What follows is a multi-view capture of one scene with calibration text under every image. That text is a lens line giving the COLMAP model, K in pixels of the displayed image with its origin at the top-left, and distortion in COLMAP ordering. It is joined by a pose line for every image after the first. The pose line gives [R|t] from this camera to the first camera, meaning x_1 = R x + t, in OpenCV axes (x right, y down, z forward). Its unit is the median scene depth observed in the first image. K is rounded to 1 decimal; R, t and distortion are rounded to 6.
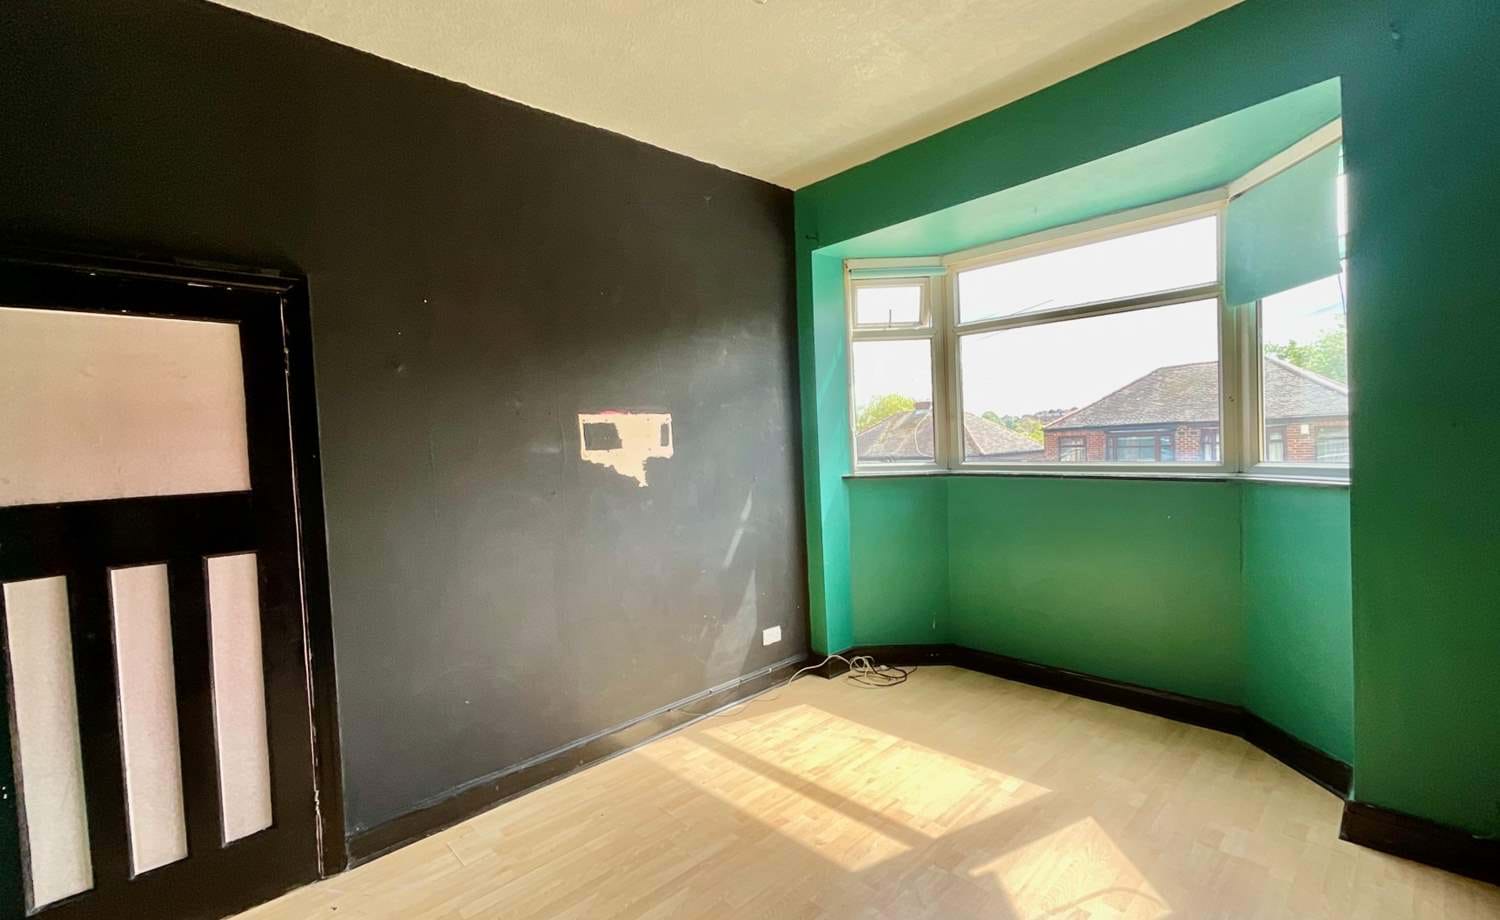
lens RADIAL K [[650.7, 0, 762.8], [0, 650.7, 462.3], [0, 0, 1]] dist [0.000662, -0.000060]
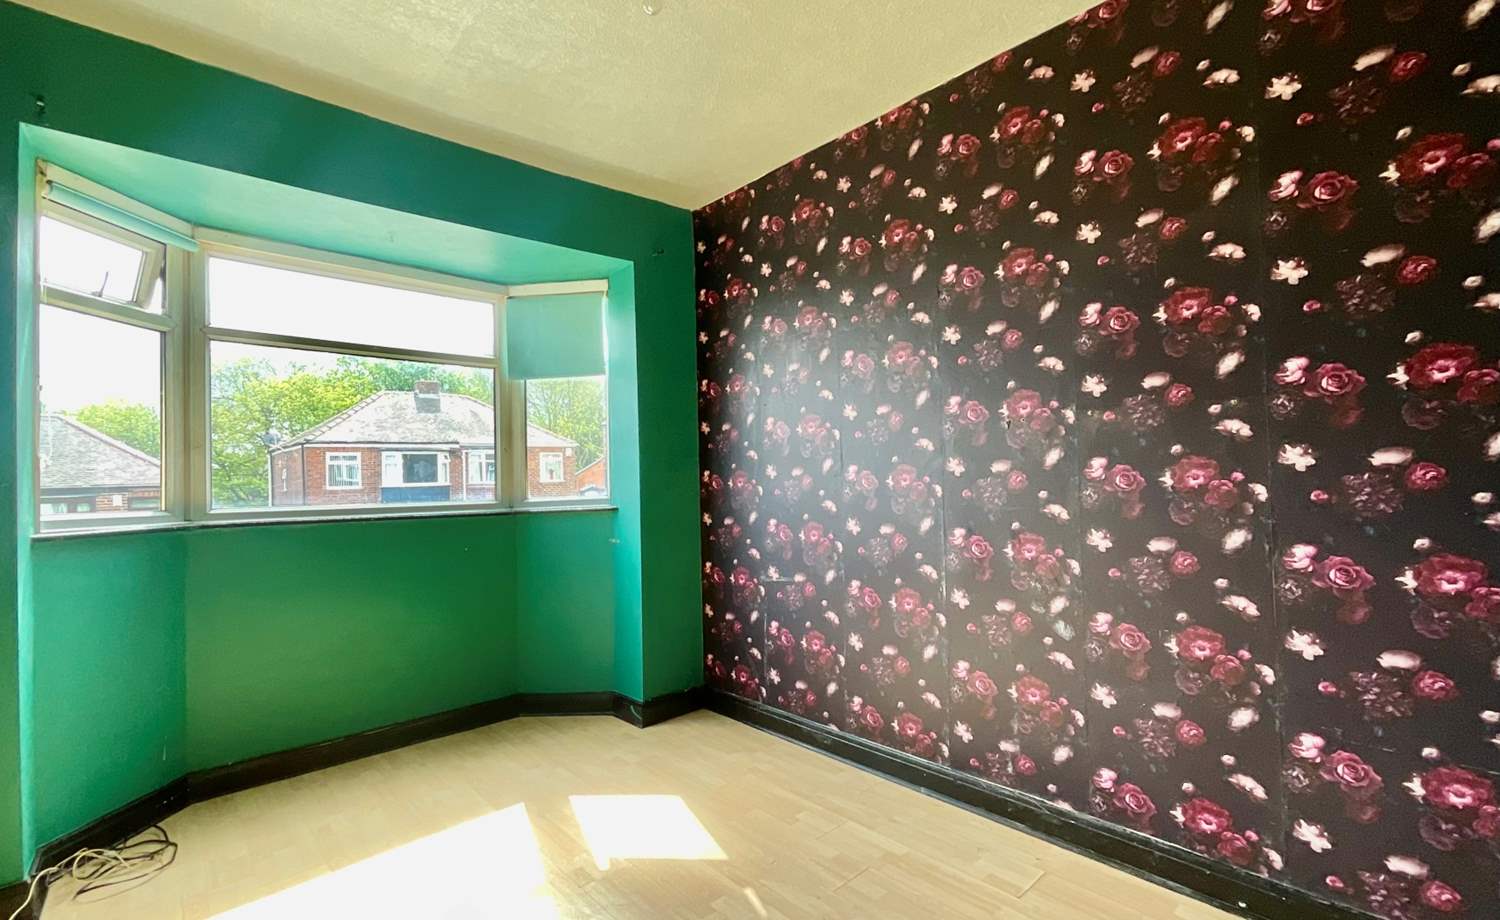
lens RADIAL K [[650.7, 0, 762.8], [0, 650.7, 462.3], [0, 0, 1]] dist [0.000662, -0.000060]
pose [[0.028966, 0.062602, 0.997618, -0.414468], [0.053920, 0.996486, -0.064097, 0.027258], [-0.998125, 0.055648, 0.025489, 0.362153]]
